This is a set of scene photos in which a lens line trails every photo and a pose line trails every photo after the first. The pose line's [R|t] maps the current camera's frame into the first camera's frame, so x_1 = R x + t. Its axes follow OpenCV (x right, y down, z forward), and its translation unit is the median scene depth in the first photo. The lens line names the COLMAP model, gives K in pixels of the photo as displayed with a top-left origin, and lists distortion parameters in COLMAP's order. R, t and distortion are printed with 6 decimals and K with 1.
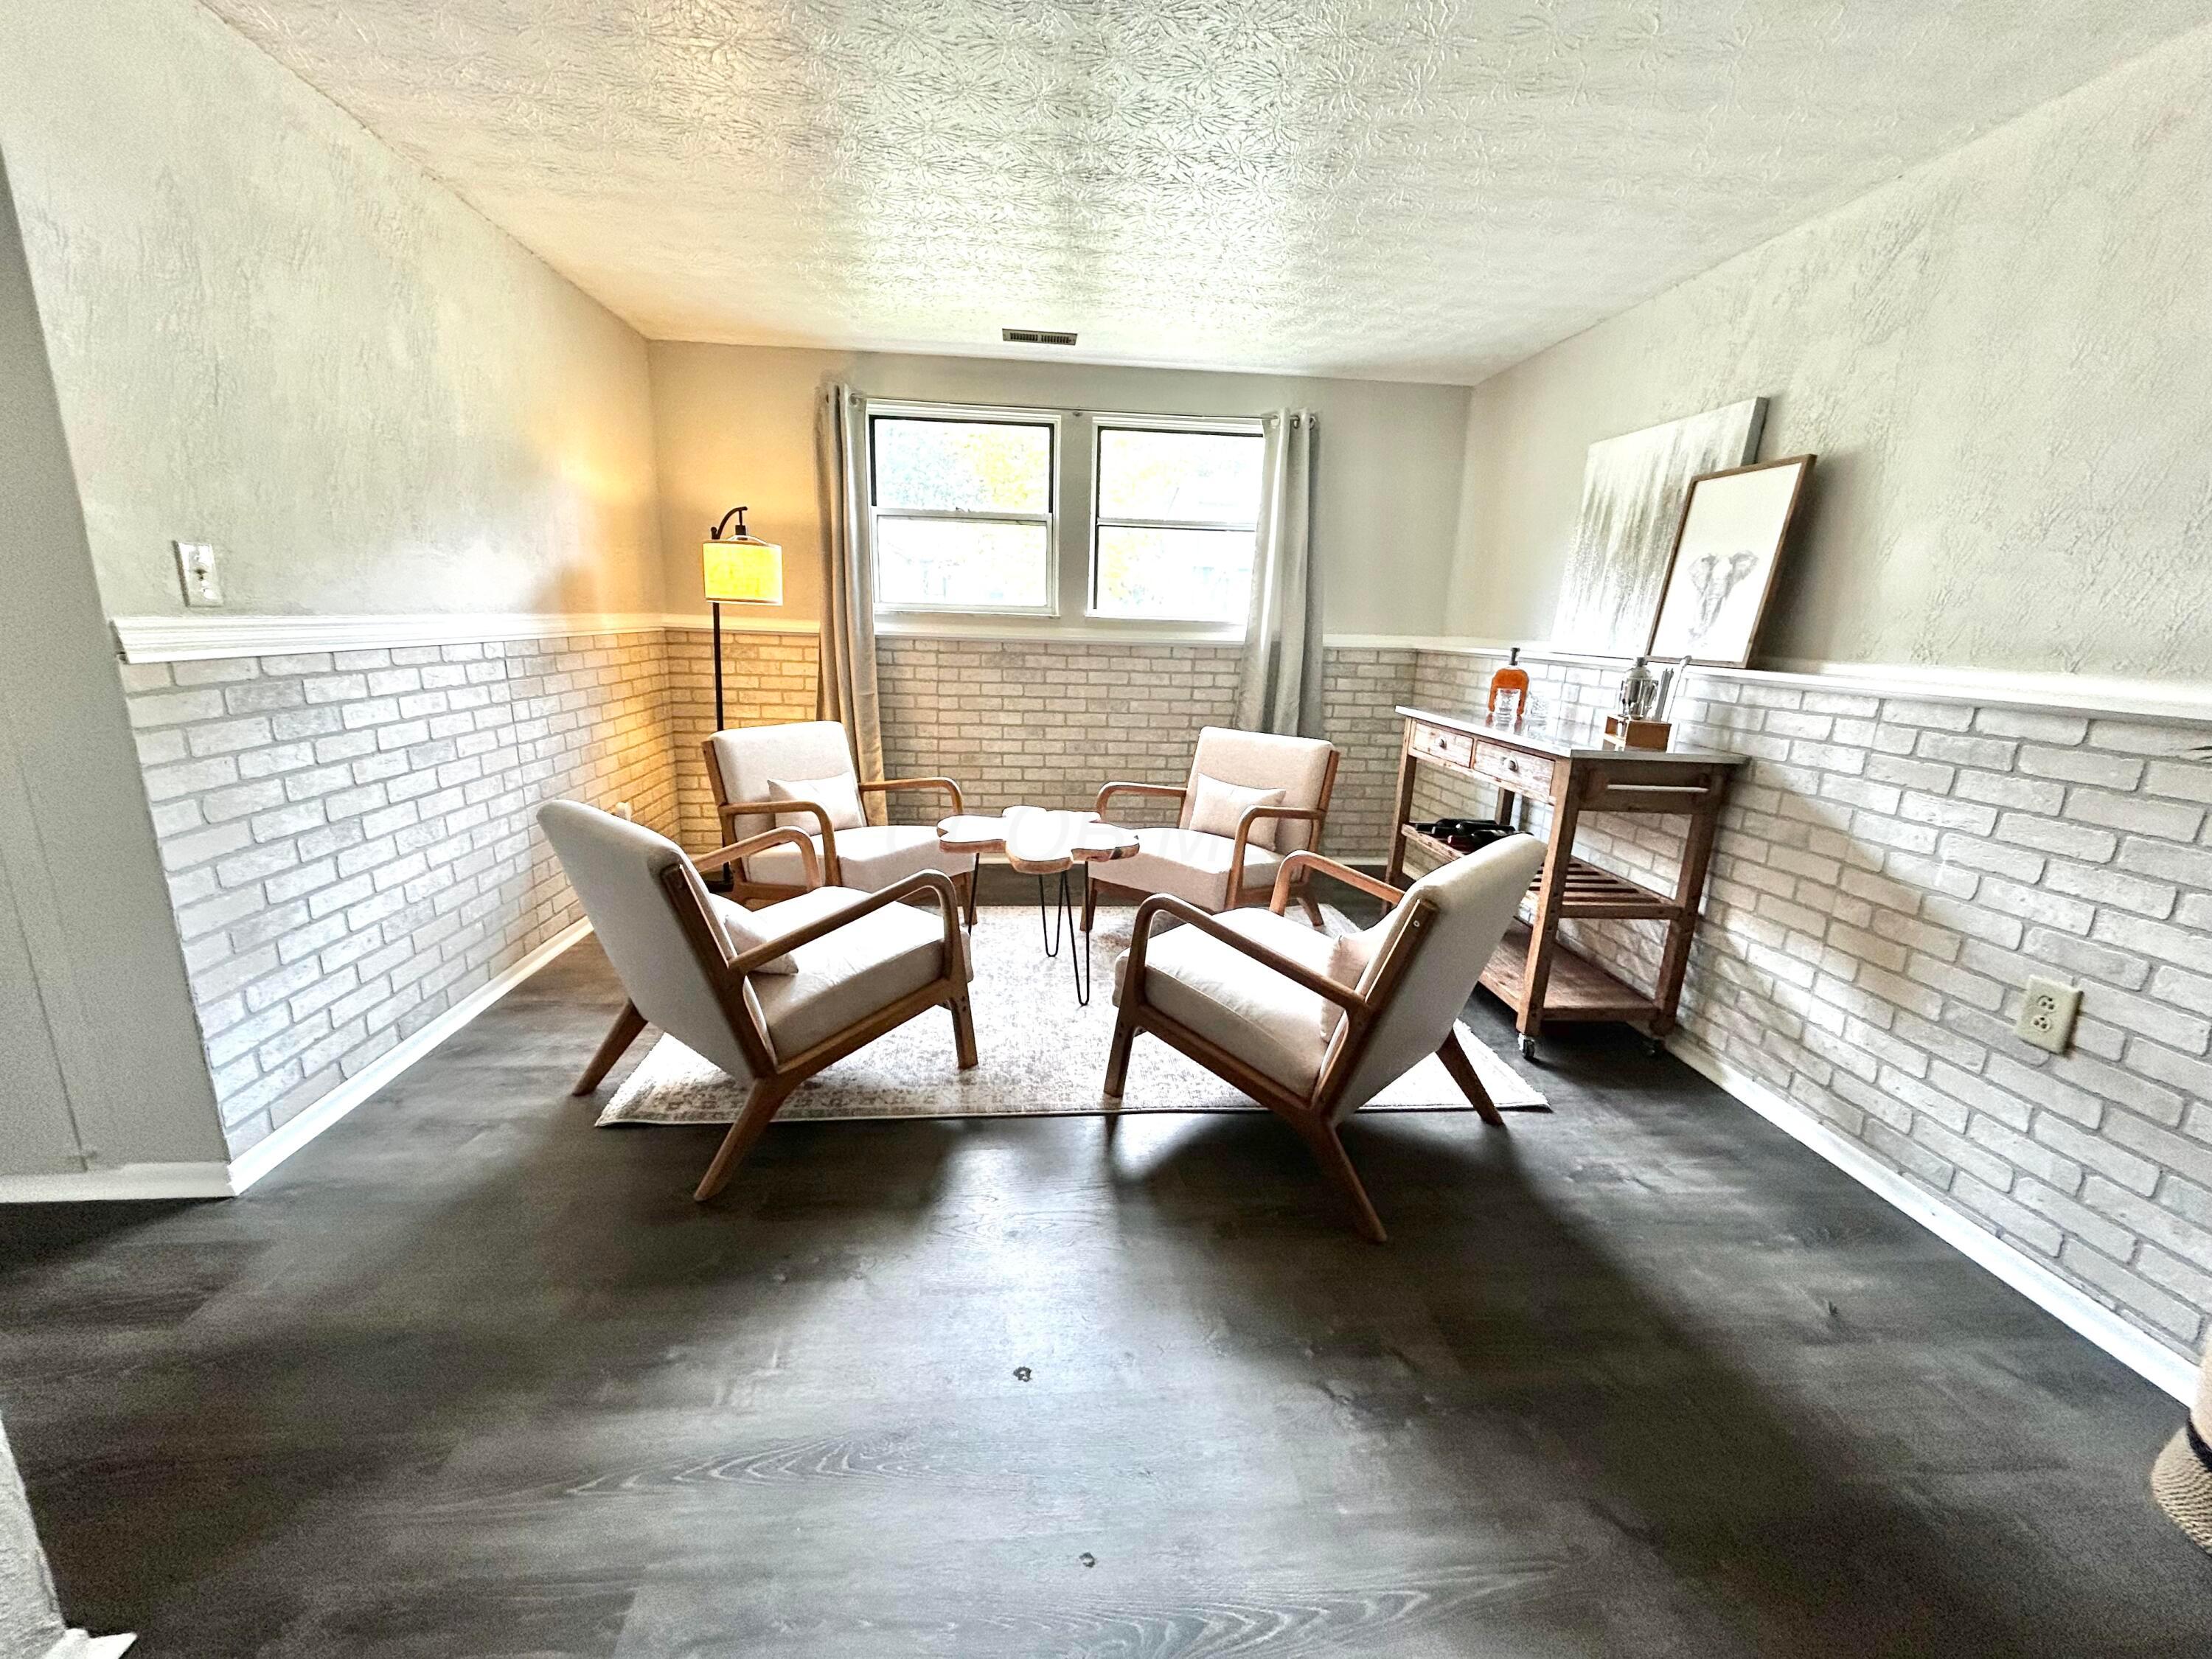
lens RADIAL K [[885.6, 0, 1101.5], [0, 885.6, 822.1], [0, 0, 1]] dist [-0.001537, 0.001758]
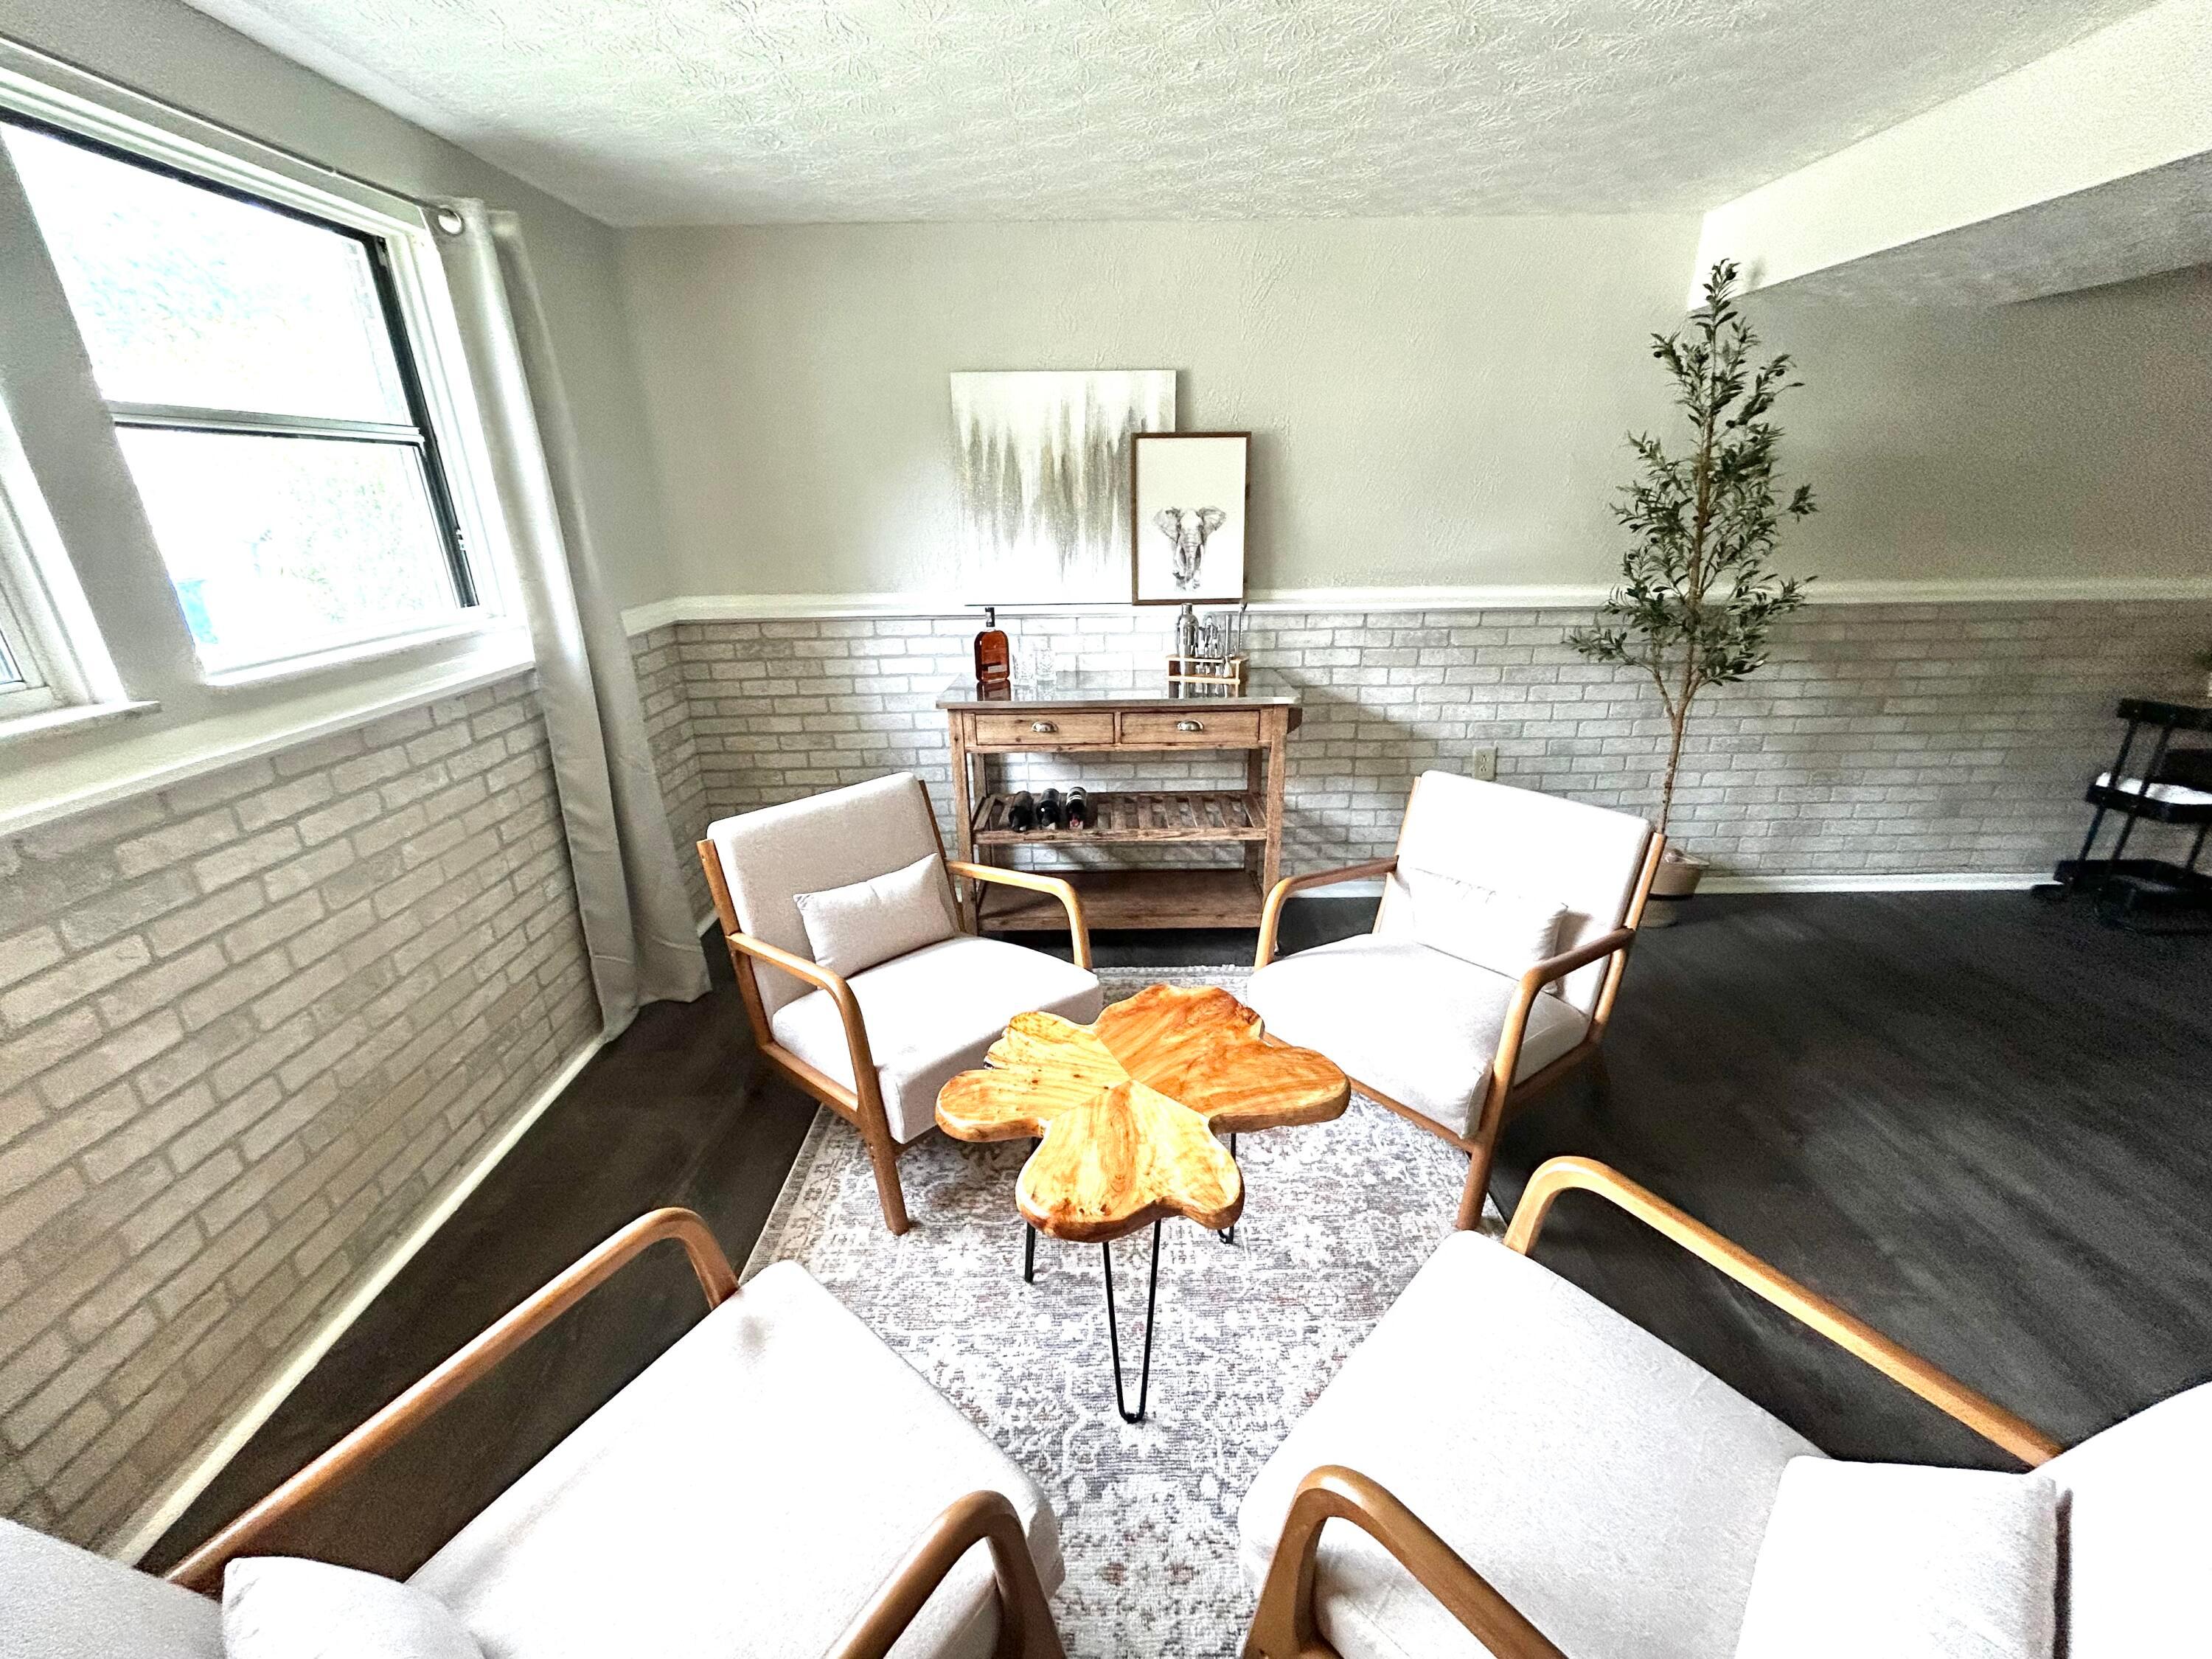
lens RADIAL K [[885.6, 0, 1102.3], [0, 885.6, 828.5], [0, 0, 1]] dist [-0.001537, 0.001758]
pose [[0.092219, -0.383817, 0.918793, -0.550595], [0.244961, 0.903112, 0.352680, -0.352175], [-0.965137, 0.192545, 0.177304, 0.956969]]
